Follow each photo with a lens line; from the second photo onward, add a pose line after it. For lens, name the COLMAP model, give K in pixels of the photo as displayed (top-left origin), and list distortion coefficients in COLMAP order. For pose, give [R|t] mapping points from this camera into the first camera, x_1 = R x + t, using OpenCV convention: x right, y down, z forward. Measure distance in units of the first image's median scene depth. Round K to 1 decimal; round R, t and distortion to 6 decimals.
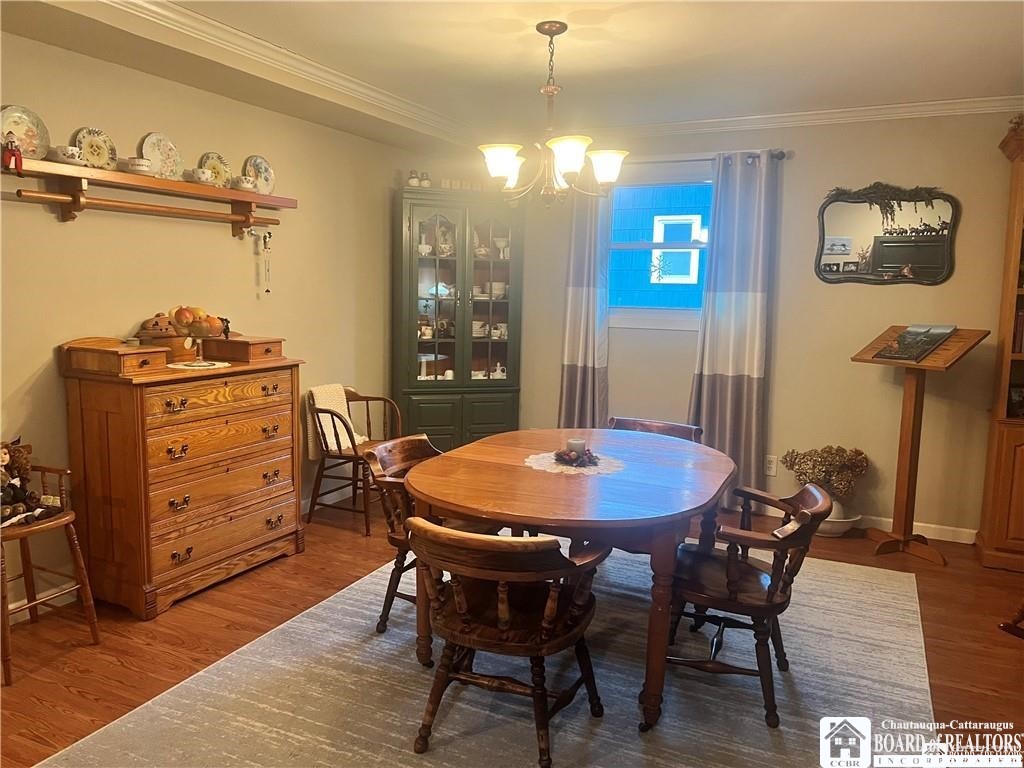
lens RADIAL K [[774.6, 0, 512.0], [0, 774.6, 384.0], [0, 0, 1]] dist [0.050805, -0.075476]
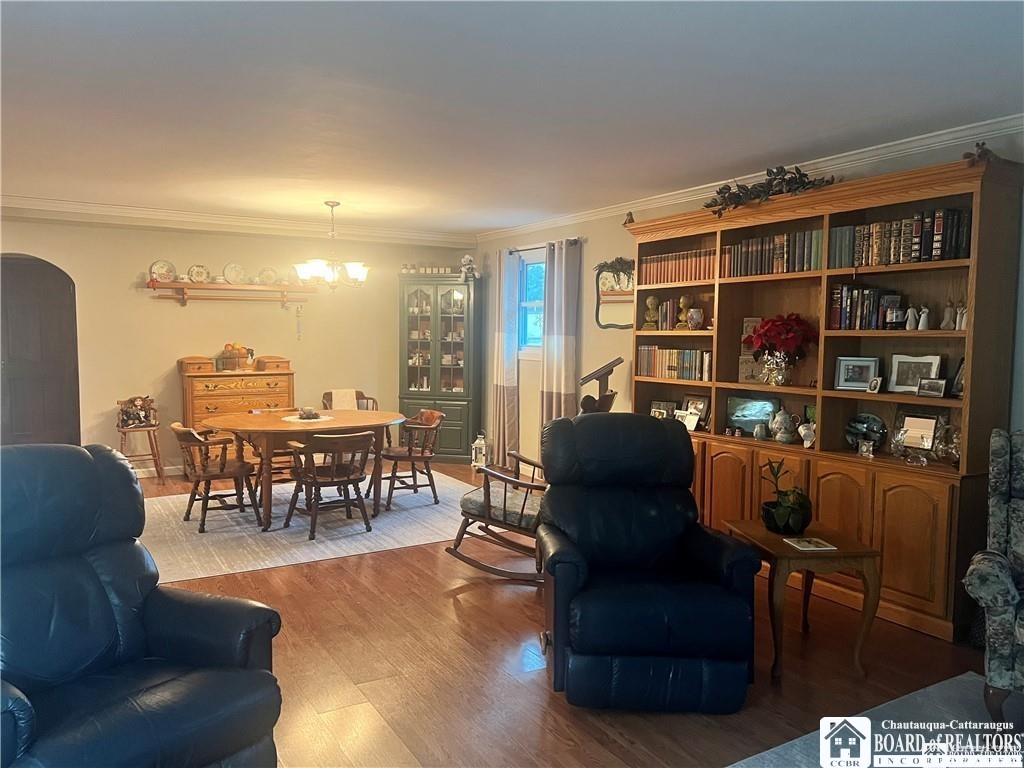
lens RADIAL K [[736.7, 0, 512.0], [0, 736.7, 384.0], [0, 0, 1]] dist [0.006601, 0.000932]
pose [[0.844281, 0.024454, -0.535342, 1.334685], [-0.059229, 0.997096, -0.047863, 0.064230], [0.532618, 0.072118, 0.843278, -0.290627]]
